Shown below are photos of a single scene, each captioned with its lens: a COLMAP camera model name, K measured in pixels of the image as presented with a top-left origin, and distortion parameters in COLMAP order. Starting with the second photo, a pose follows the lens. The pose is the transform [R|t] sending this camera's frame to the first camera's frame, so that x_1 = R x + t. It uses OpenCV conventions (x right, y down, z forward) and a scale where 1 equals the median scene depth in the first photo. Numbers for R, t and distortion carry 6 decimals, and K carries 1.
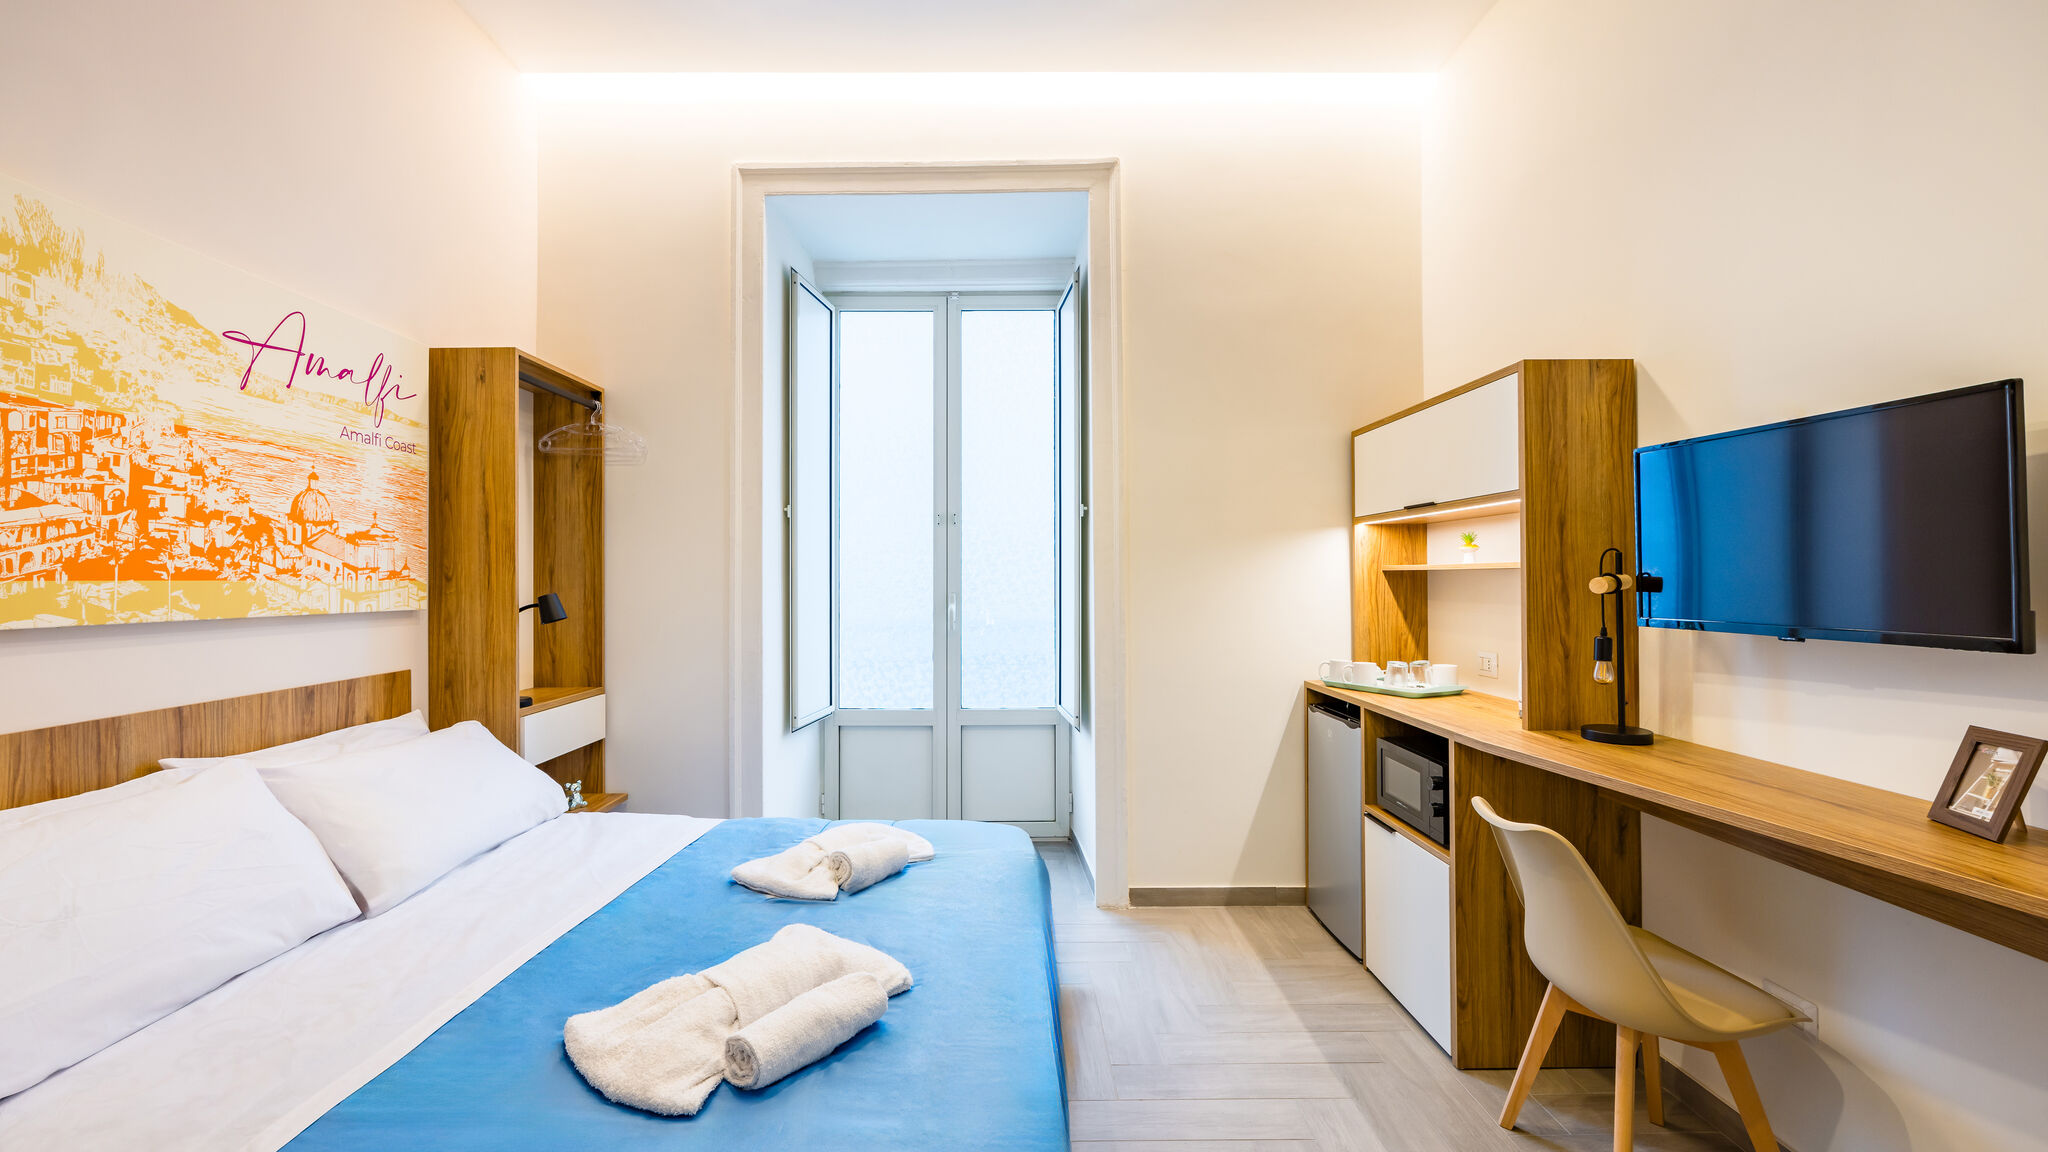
lens RADIAL K [[826.2, 0, 1007.0], [0, 826.2, 568.2], [0, 0, 1]] dist [-0.002486, 0.000075]
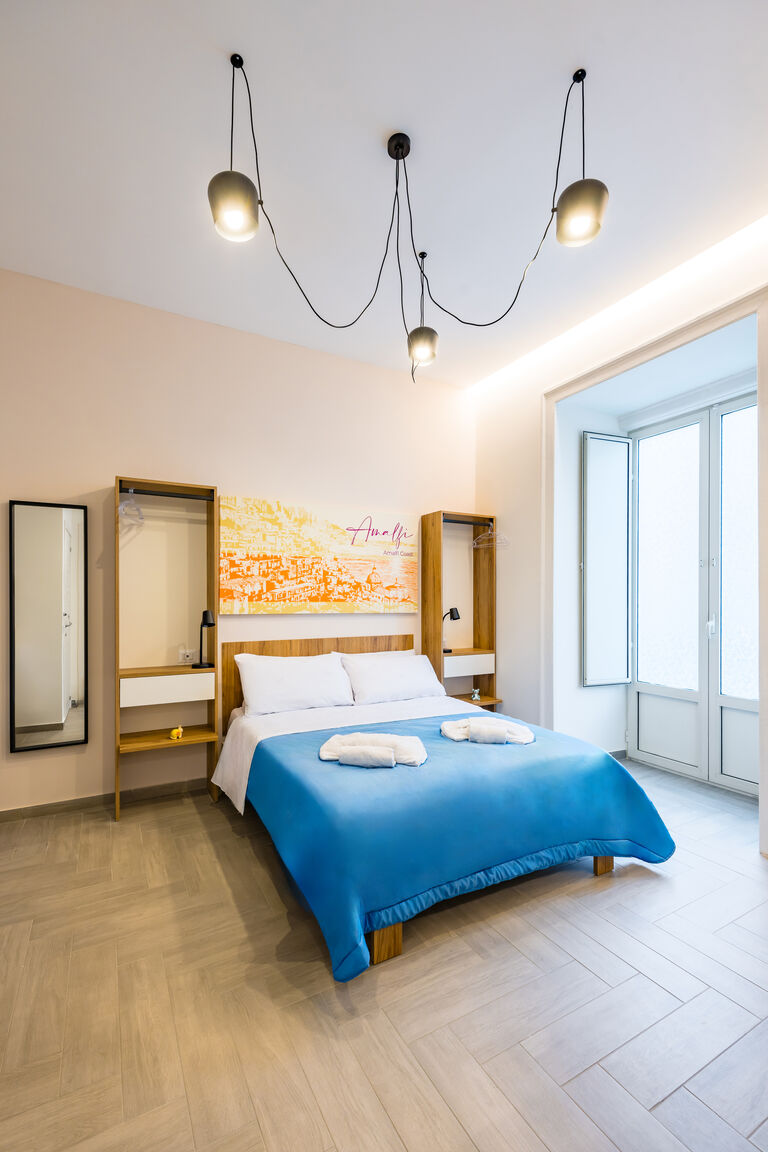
lens RADIAL K [[486.0, 0, 360.7], [0, 486.0, 596.9], [0, 0, 1]] dist [-0.001026, 0.000527]
pose [[0.463259, -0.001156, -0.886222, 0.748523], [0.006710, 0.999975, 0.002204, -0.008521], [0.886198, -0.006968, 0.463255, 0.108332]]
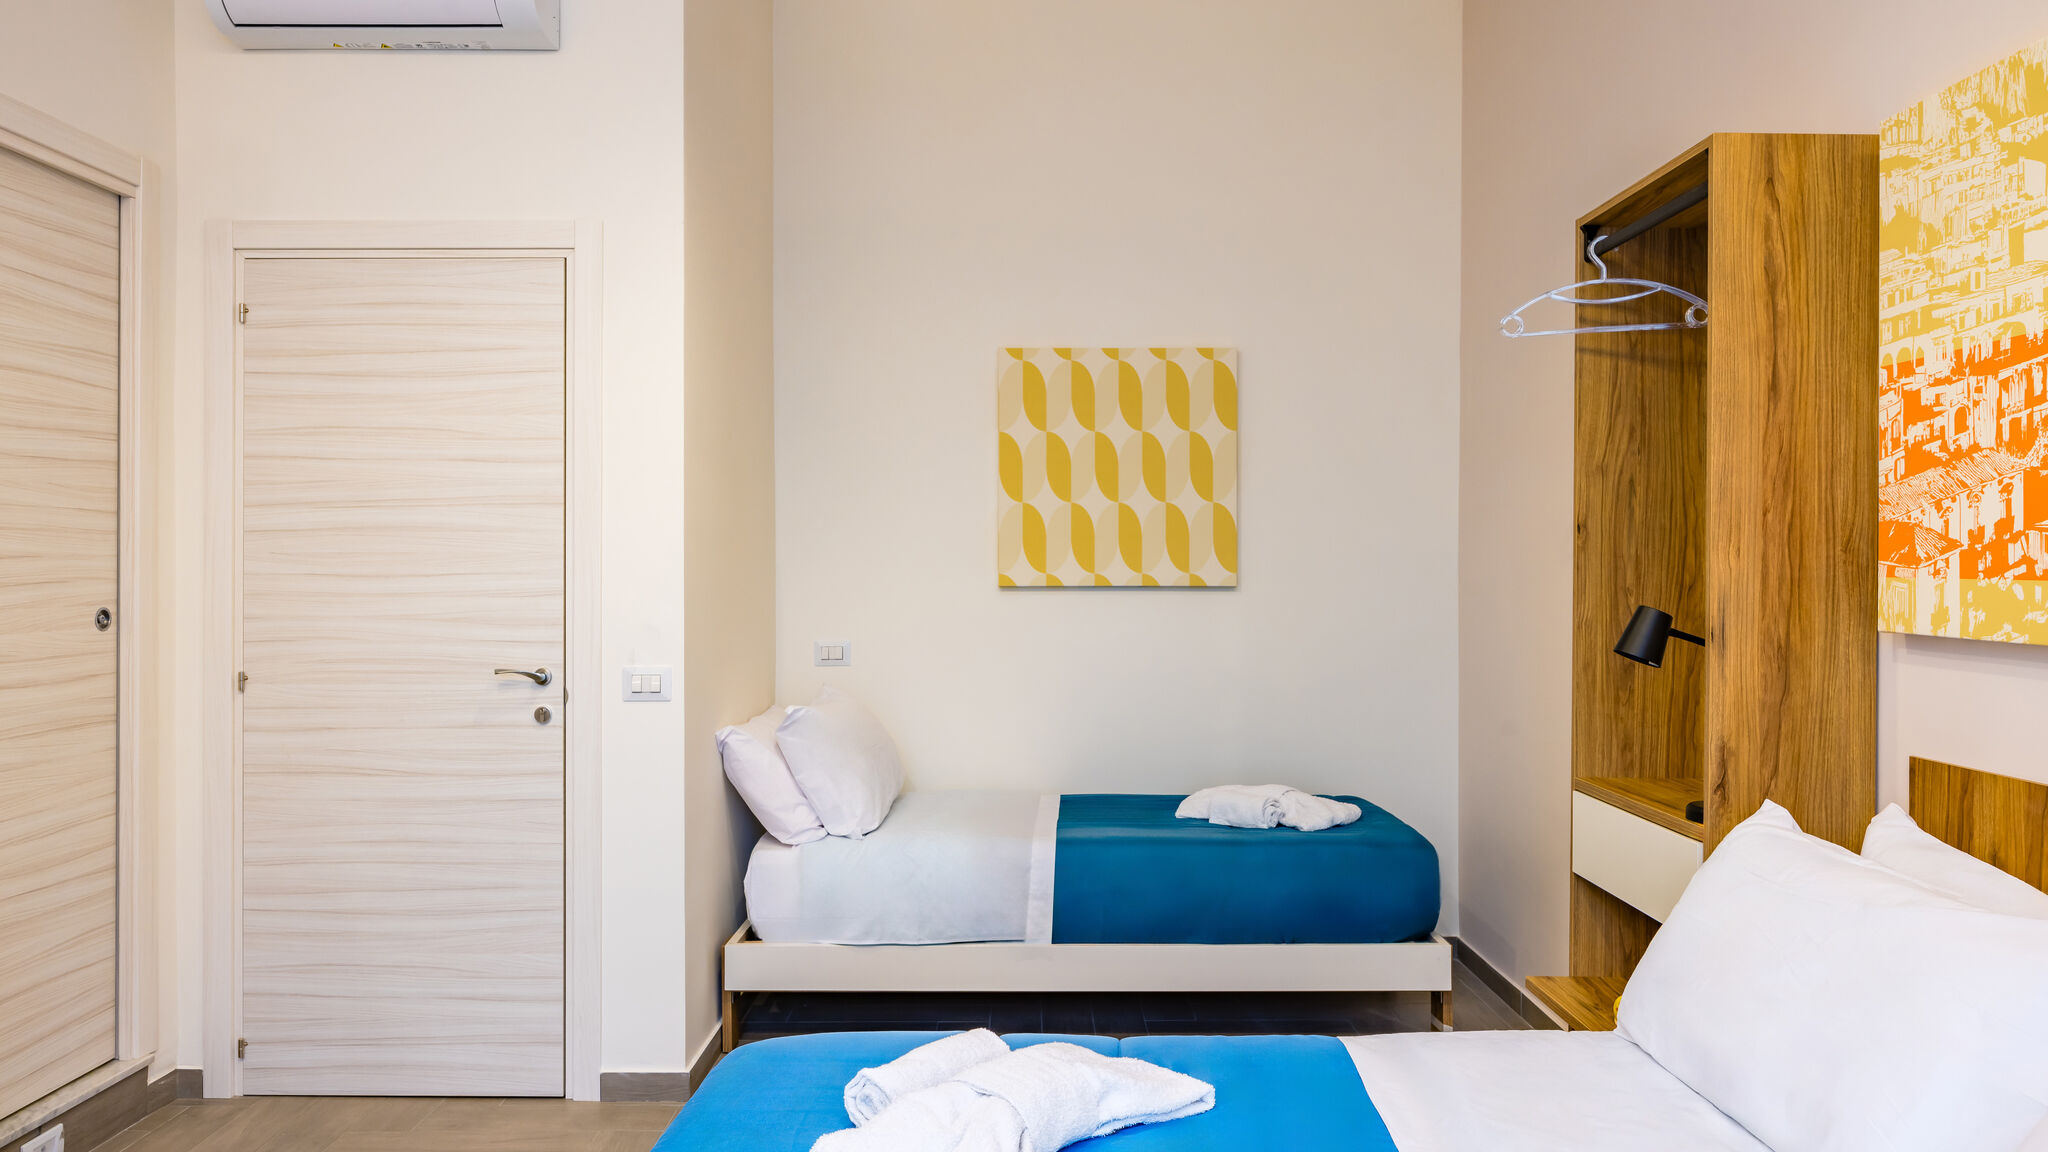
lens RADIAL K [[1341.2, 0, 1026.0], [0, 1341.2, 564.4], [0, 0, 1]] dist [-0.019857, 0.001501]
pose [[-0.999994, 0.001875, 0.002850, -0.204290], [0.001850, 0.999959, -0.008914, 0.005560], [-0.002867, -0.008909, -0.999956, 1.434261]]
